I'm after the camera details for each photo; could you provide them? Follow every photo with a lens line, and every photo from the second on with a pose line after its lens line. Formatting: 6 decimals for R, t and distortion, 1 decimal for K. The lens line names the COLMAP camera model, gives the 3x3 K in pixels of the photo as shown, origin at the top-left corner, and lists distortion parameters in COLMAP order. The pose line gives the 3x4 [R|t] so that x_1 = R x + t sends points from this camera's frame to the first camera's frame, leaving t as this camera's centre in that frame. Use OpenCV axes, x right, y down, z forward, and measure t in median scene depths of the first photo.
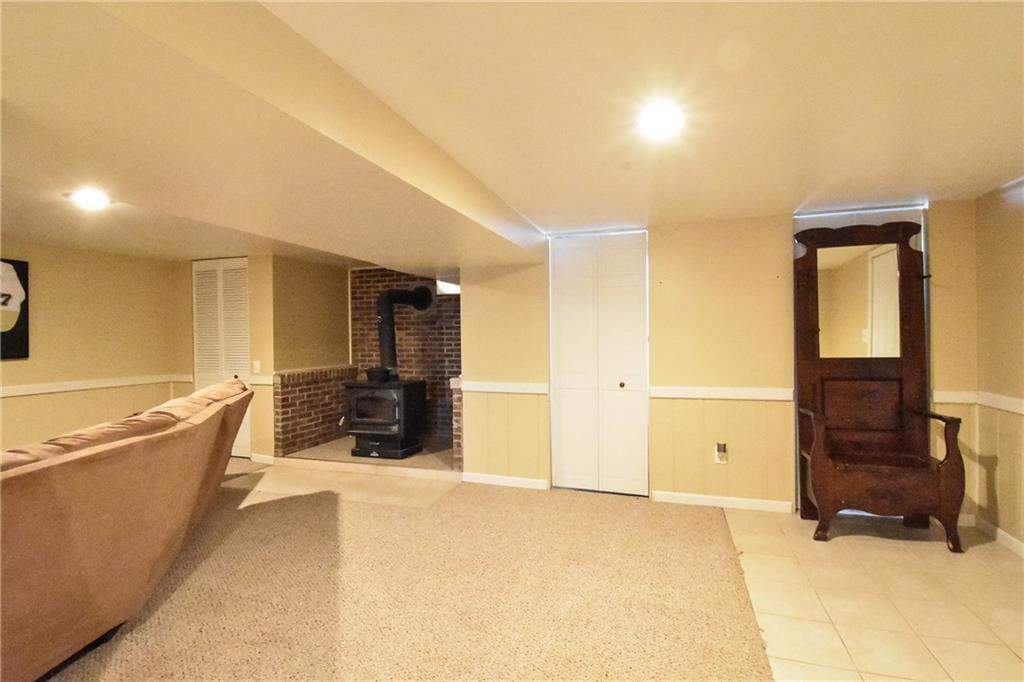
lens RADIAL K [[469.8, 0, 517.2], [0, 469.8, 333.2], [0, 0, 1]] dist [-0.017667, -0.000840]
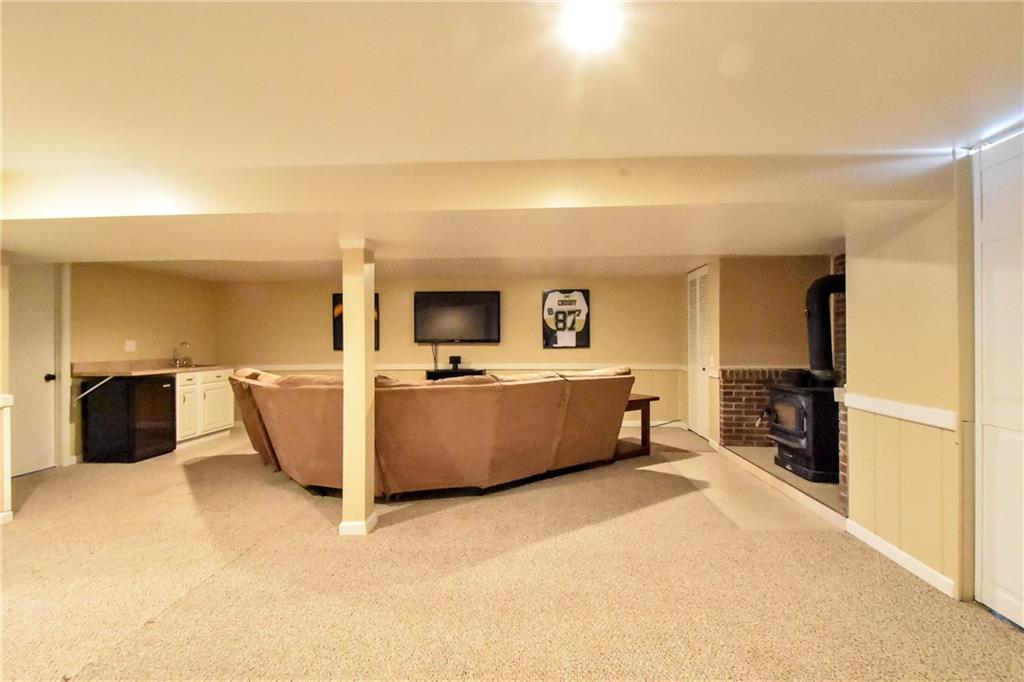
lens RADIAL K [[448.1, 0, 512.0], [0, 448.1, 341.0], [0, 0, 1]] dist [0.000200, -0.000190]
pose [[0.235595, 0.009465, -0.971805, 0.430685], [0.003128, 0.999940, 0.010498, 0.012825], [0.971846, -0.005514, 0.235551, 0.332105]]
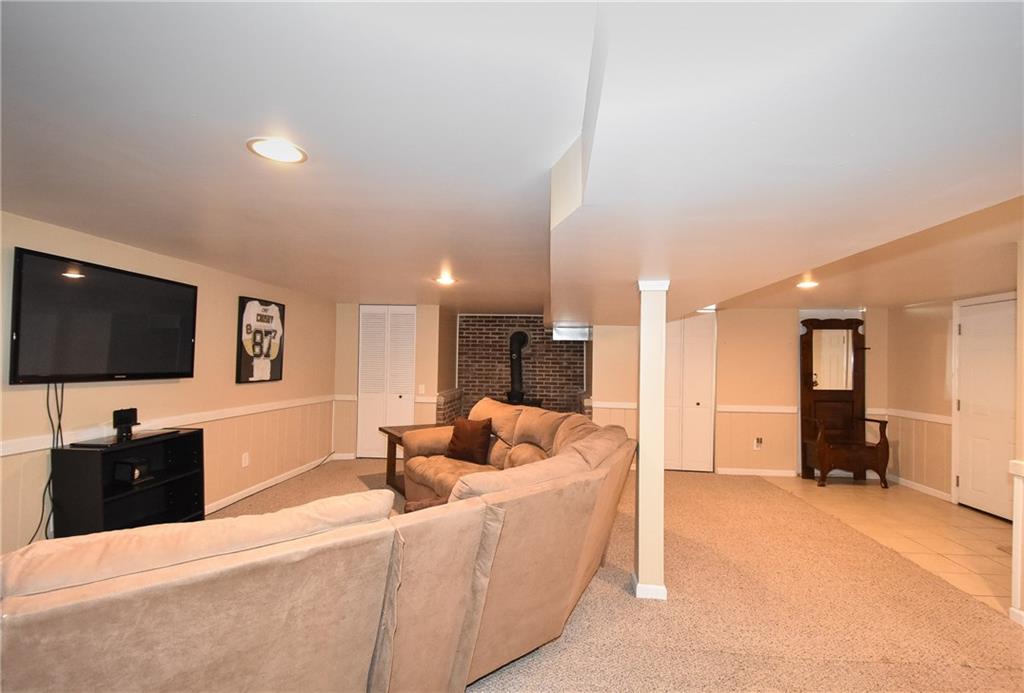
lens RADIAL K [[453.1, 0, 512.0], [0, 453.1, 346.5], [0, 0, 1]] dist [-0.000054, 0.000014]
pose [[0.972762, 0.036996, 0.228834, -0.703723], [-0.029995, 0.998972, -0.033998, -0.014689], [-0.229856, 0.026208, 0.972872, -0.356532]]
